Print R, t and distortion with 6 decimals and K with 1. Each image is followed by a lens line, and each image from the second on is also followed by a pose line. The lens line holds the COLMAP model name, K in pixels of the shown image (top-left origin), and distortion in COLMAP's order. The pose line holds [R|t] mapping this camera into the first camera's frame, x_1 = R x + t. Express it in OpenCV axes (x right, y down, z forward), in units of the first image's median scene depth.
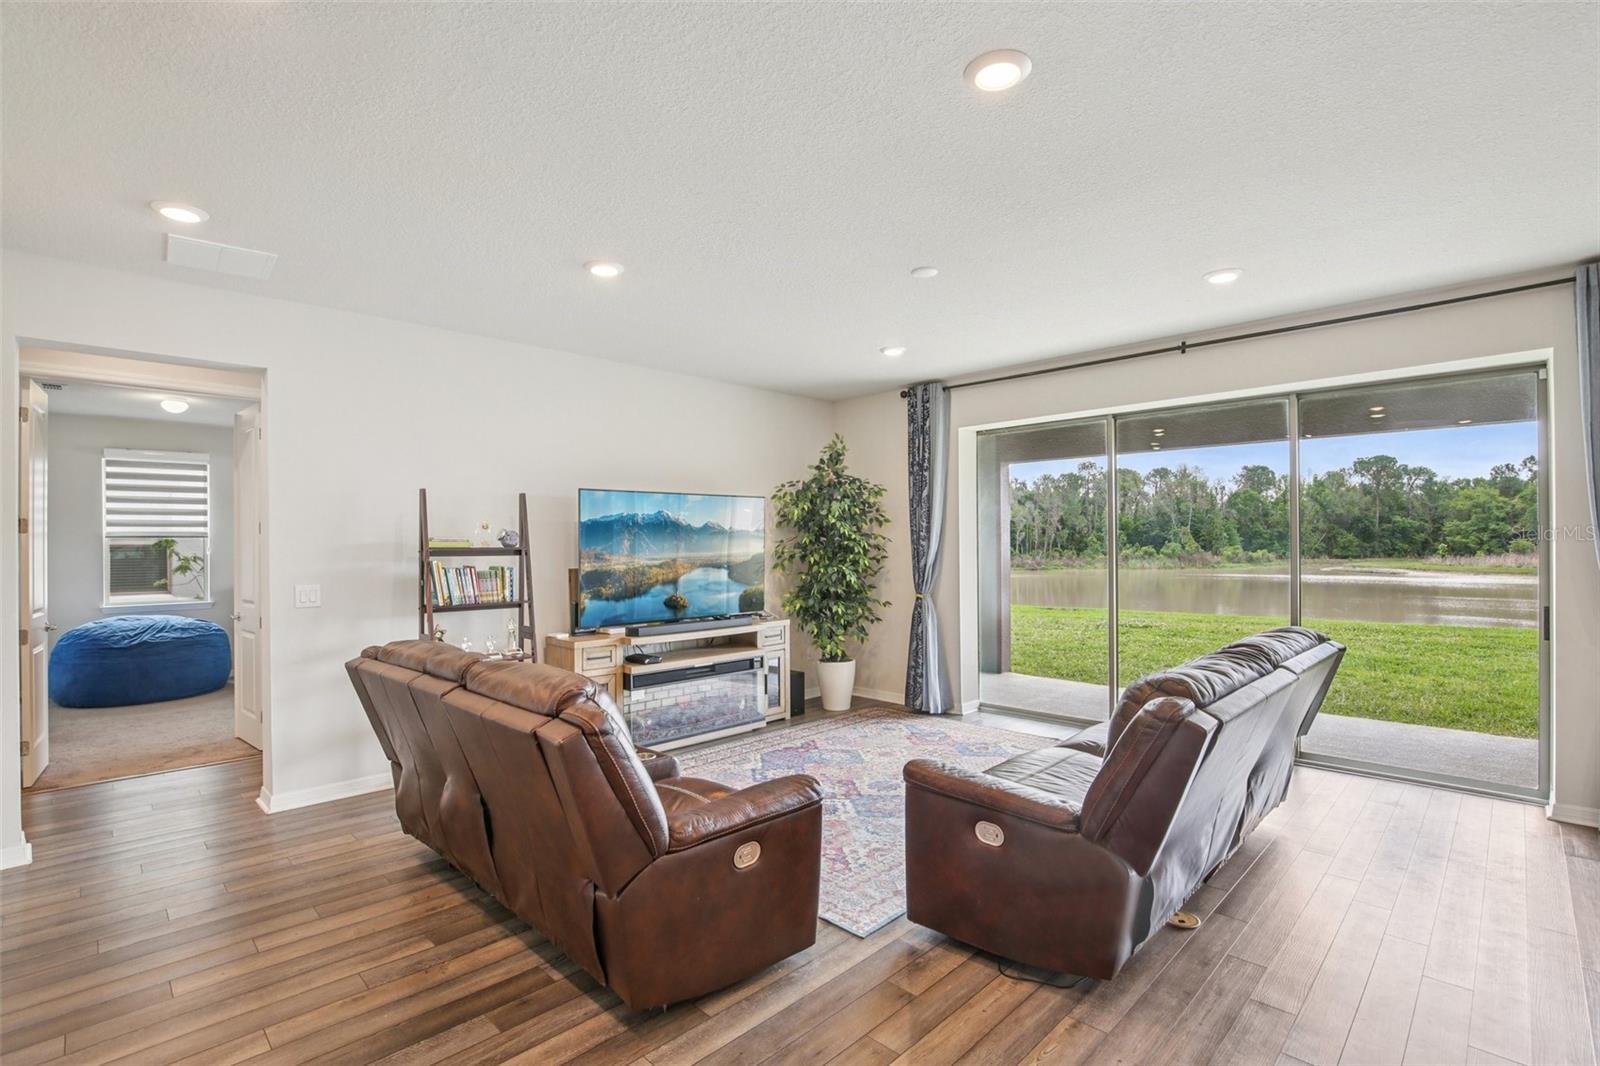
lens RADIAL K [[739.6, 0, 794.9], [0, 739.6, 543.9], [0, 0, 1]] dist [-0.028268, 0.000243]
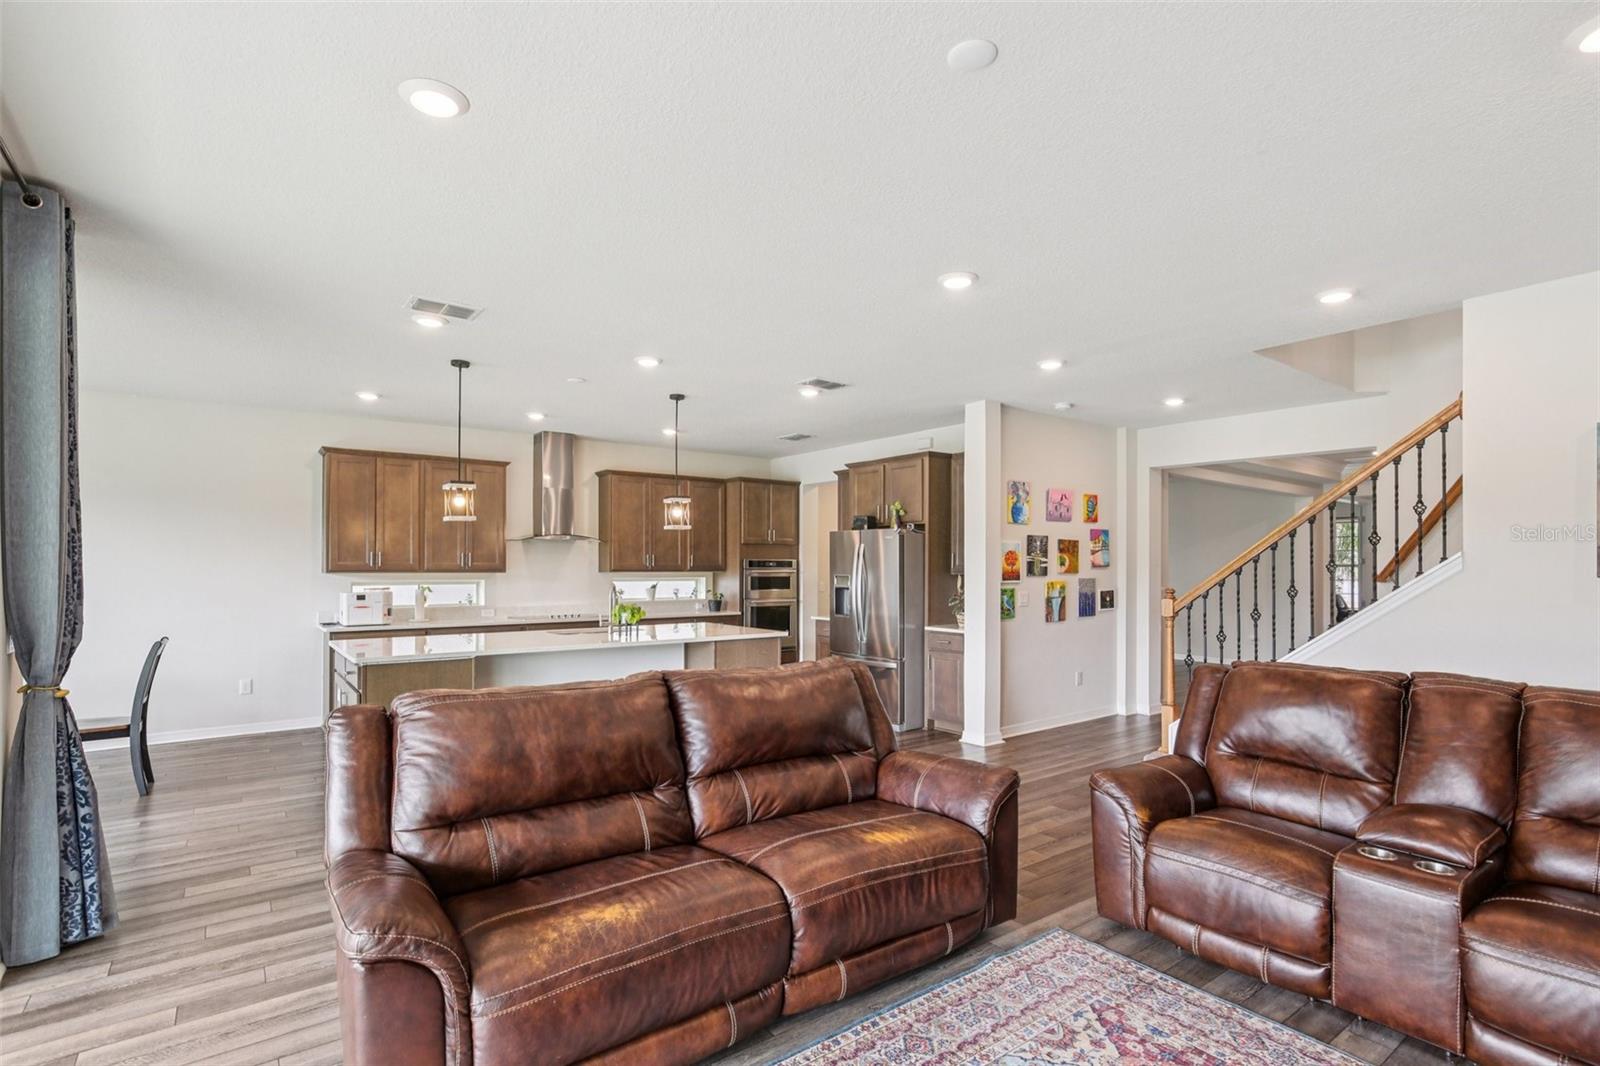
lens RADIAL K [[761.5, 0, 798.4], [0, 761.5, 564.8], [0, 0, 1]] dist [-0.016168, -0.000227]
pose [[-0.989674, 0.004106, 0.143280, 0.134154], [0.003426, 0.999982, -0.004989, 0.000496], [-0.143298, -0.004447, -0.989670, 0.934512]]
